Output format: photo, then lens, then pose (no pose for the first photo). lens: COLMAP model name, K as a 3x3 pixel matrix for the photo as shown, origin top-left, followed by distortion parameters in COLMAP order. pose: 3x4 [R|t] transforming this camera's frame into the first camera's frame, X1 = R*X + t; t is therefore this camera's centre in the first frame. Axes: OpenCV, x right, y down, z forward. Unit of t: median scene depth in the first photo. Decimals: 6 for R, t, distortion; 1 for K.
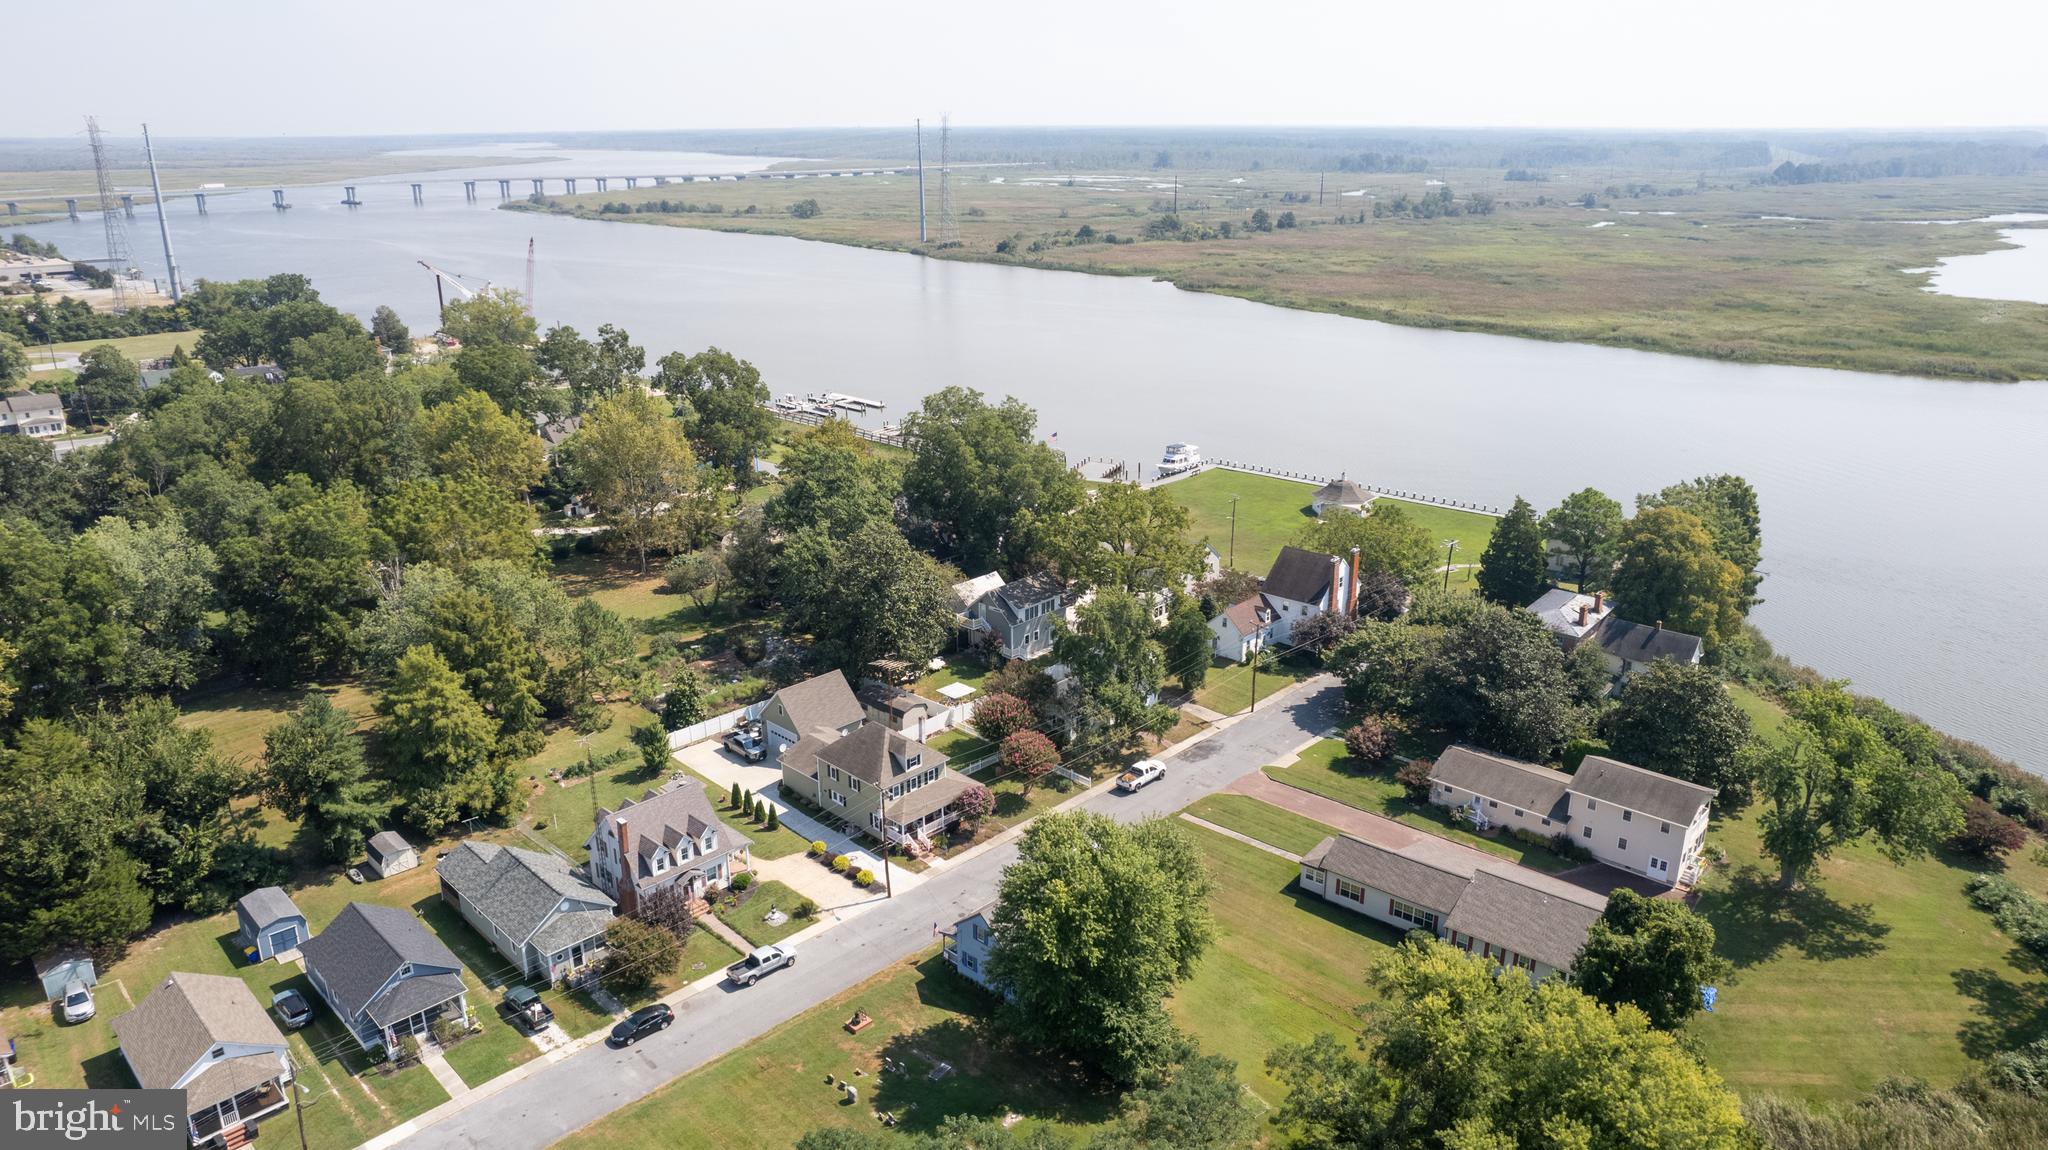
lens RADIAL K [[1326.1, 0, 1010.4], [0, 1326.1, 616.6], [0, 0, 1]] dist [-0.072408, 0.062691]
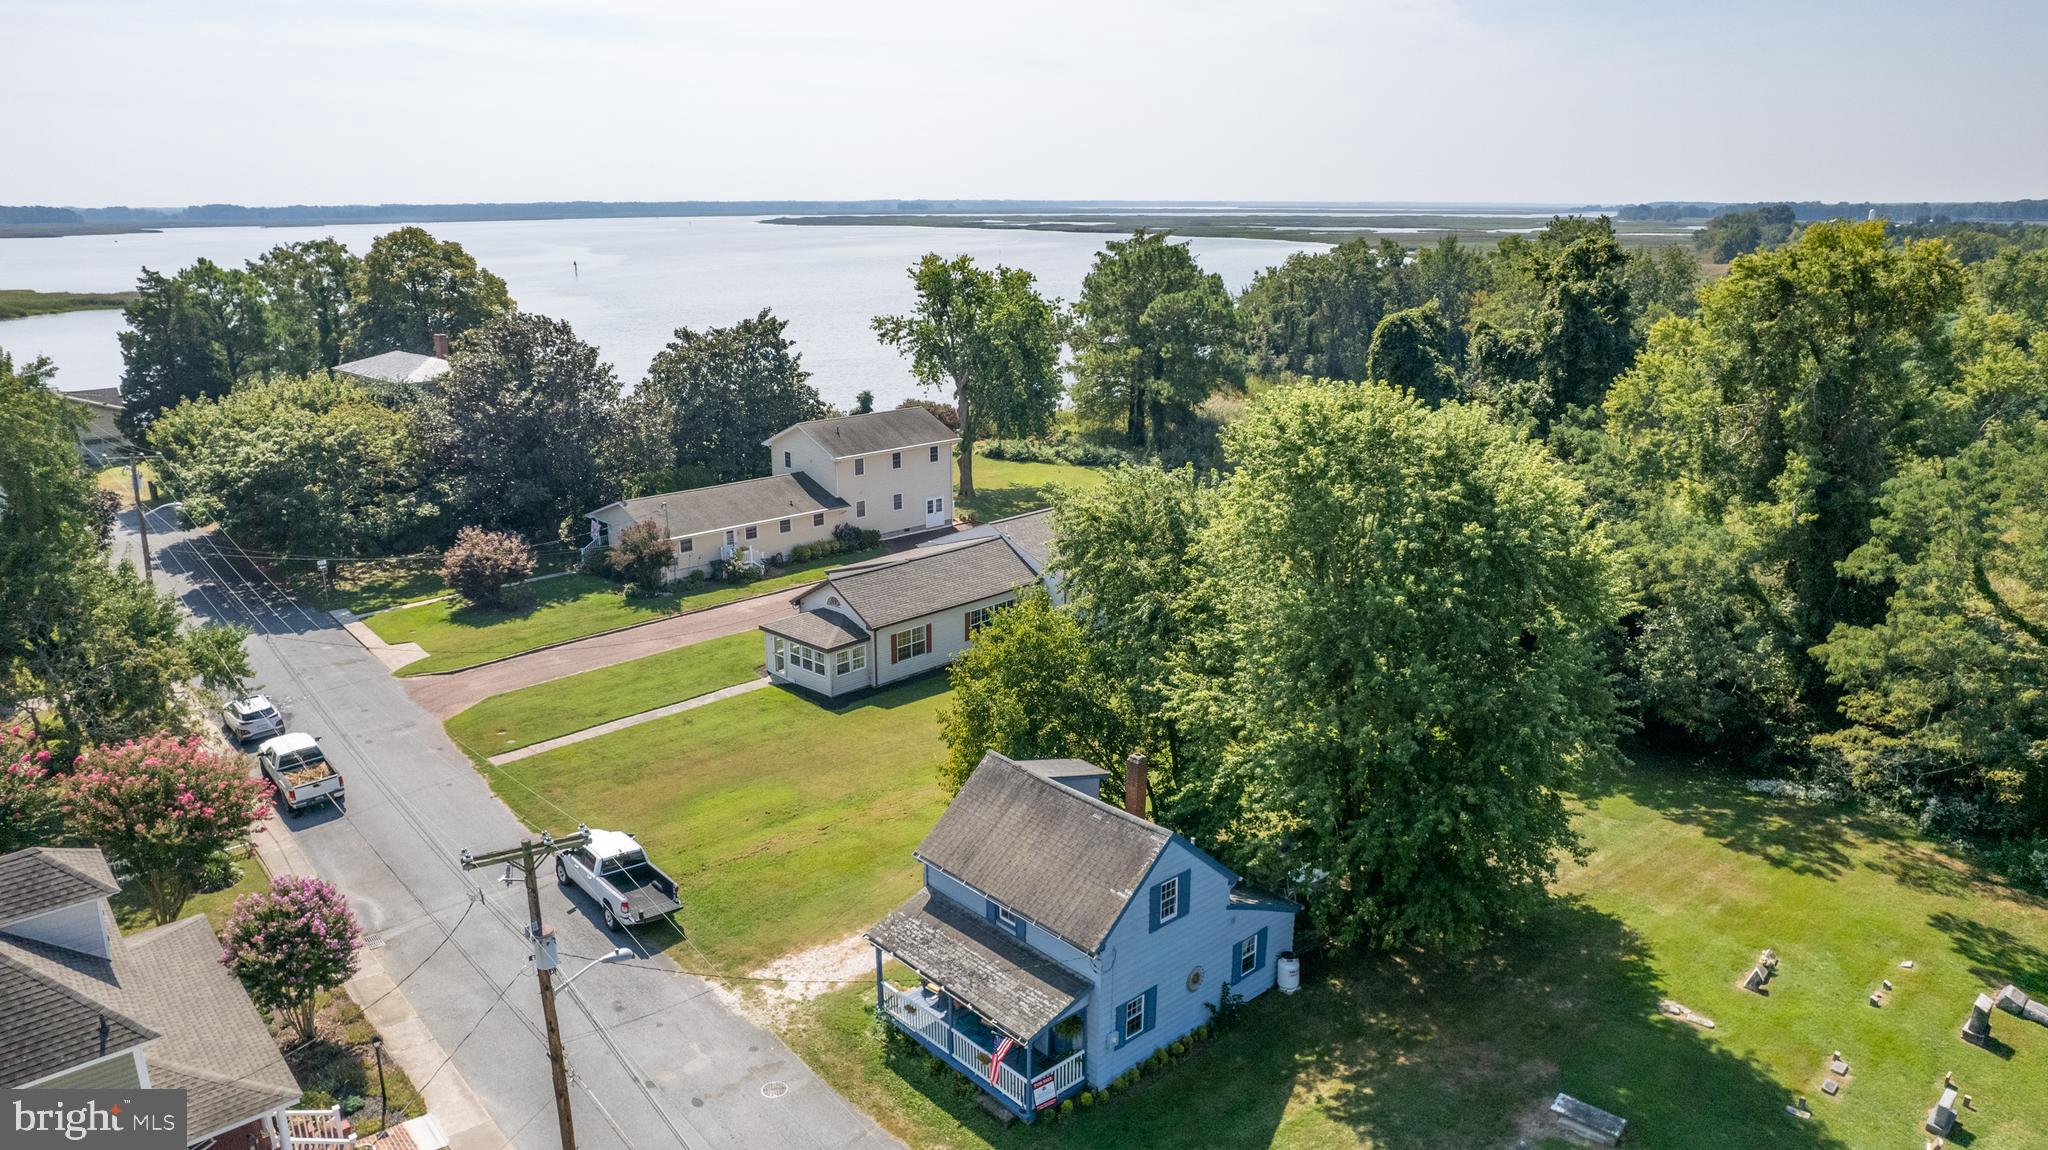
lens RADIAL K [[1326.1, 0, 1027.0], [0, 1326.1, 587.5], [0, 0, 1]] dist [-0.072408, 0.062691]
pose [[0.073704, -0.279953, 0.957180, -0.249909], [0.352638, 0.905101, 0.237568, 0.054078], [-0.932853, 0.320028, 0.165431, 0.715059]]
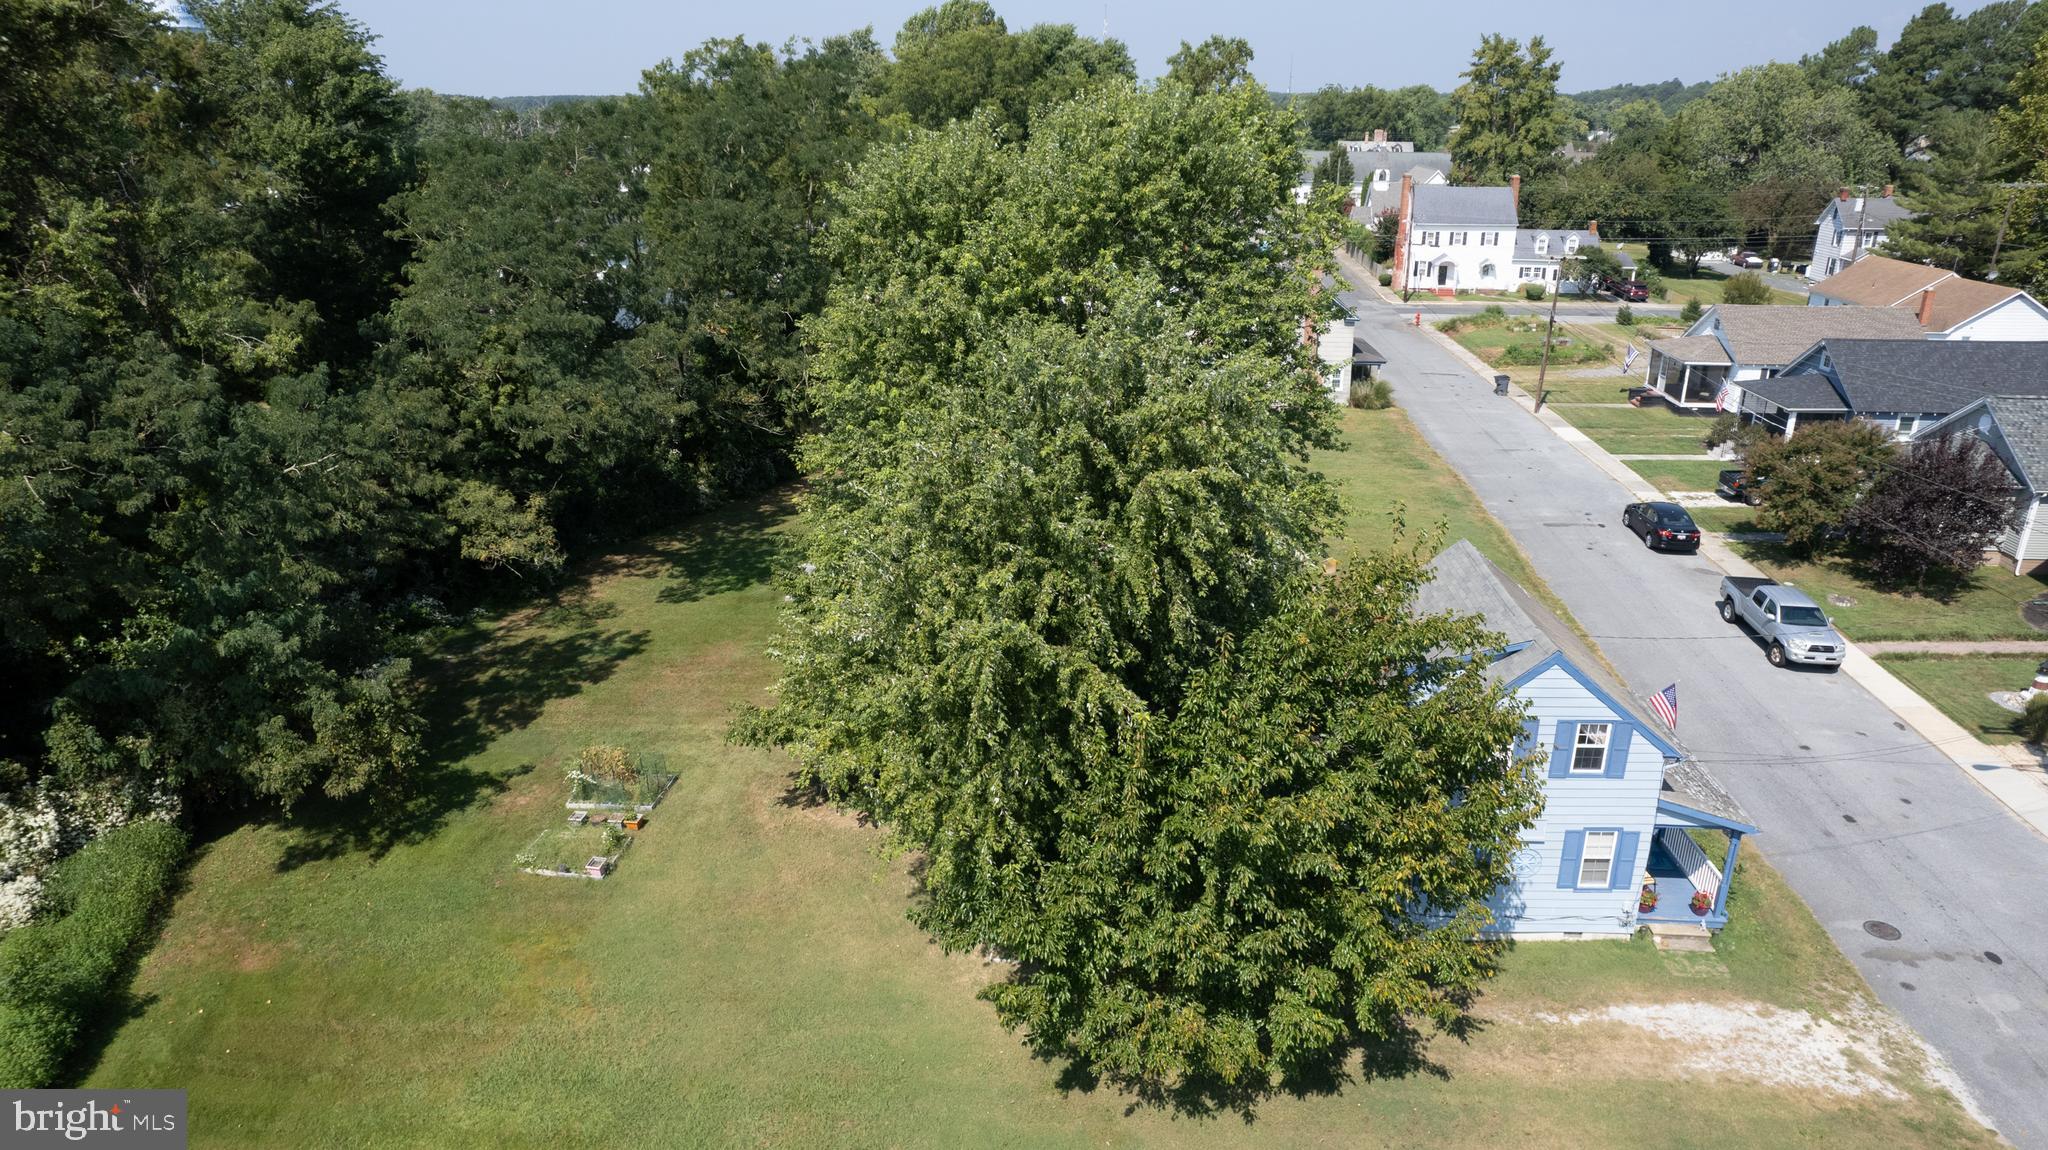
lens RADIAL K [[1326.1, 0, 1020.1], [0, 1326.1, 560.0], [0, 0, 1]] dist [-0.072408, 0.062691]
pose [[-0.765524, 0.211465, -0.607664, 0.198060], [-0.225686, 0.796186, 0.561386, 0.050734], [0.602527, 0.566896, -0.561774, 0.837592]]
